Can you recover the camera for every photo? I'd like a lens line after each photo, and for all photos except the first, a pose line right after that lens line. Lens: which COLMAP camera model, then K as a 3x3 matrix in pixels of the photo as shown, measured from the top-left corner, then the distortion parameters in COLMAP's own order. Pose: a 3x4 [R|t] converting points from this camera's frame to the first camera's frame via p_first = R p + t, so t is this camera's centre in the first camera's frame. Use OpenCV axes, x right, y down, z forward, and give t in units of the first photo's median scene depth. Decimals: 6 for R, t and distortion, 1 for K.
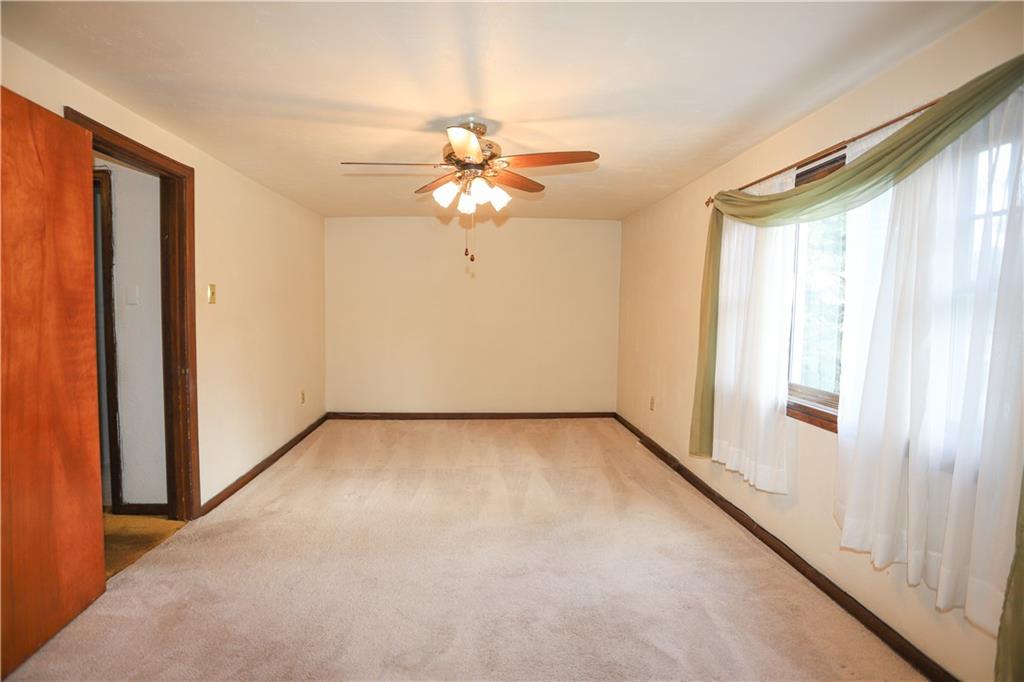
lens RADIAL K [[491.6, 0, 512.0], [0, 491.6, 341.0], [0, 0, 1]] dist [-0.097863, 0.054241]
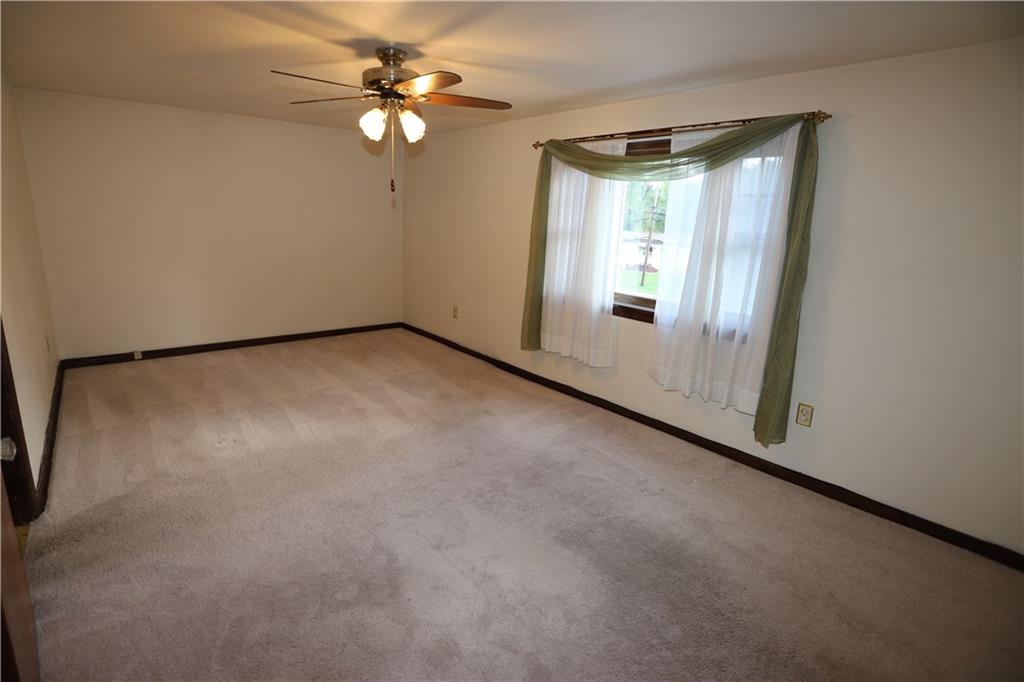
lens RADIAL K [[491.6, 0, 512.0], [0, 491.6, 341.0], [0, 0, 1]] dist [-0.097863, 0.054241]
pose [[0.801283, -0.119262, 0.586279, -0.513033], [0.003415, 0.980826, 0.194854, -0.051117], [-0.598276, -0.154131, 0.786326, -0.002653]]
